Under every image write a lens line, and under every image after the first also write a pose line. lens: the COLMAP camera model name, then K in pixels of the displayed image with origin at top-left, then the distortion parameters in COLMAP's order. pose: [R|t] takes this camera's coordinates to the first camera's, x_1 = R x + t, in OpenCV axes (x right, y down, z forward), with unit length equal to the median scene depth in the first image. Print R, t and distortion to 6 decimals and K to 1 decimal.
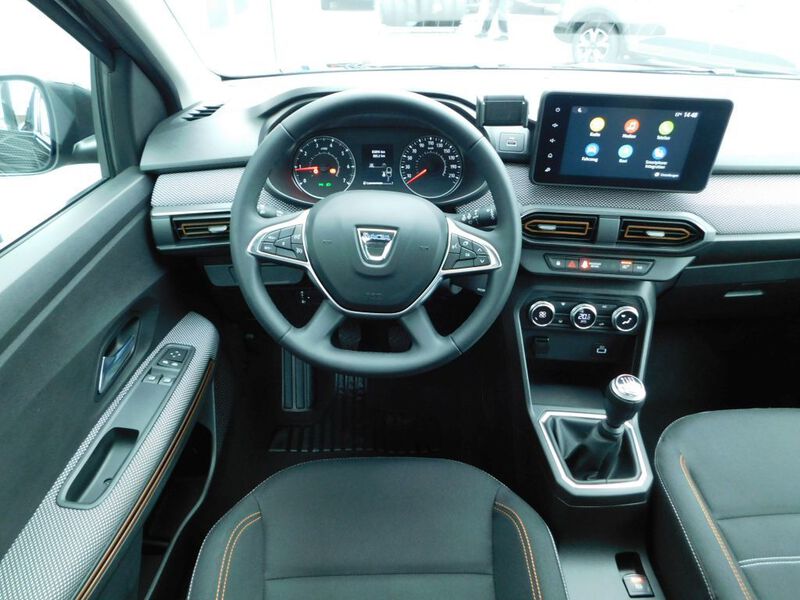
lens RADIAL K [[523.3, 0, 400.0], [0, 523.3, 300.0], [0, 0, 1]] dist [-0.057309, 0.052732]
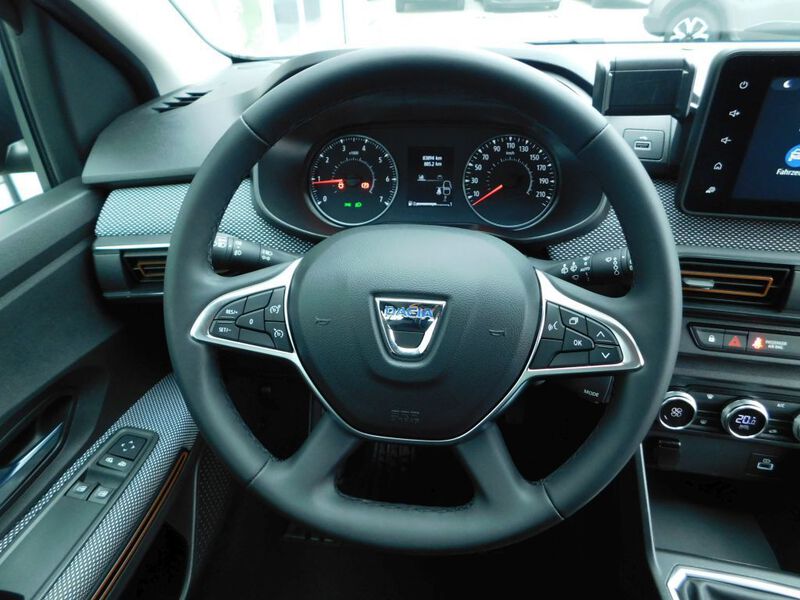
lens RADIAL K [[523.3, 0, 400.0], [0, 523.3, 300.0], [0, 0, 1]] dist [-0.057309, 0.052732]
pose [[0.991149, 0.038023, -0.127193, 0.011266], [-0.039244, 0.999204, -0.007104, -0.098210], [0.126822, 0.012033, 0.991853, 0.341459]]
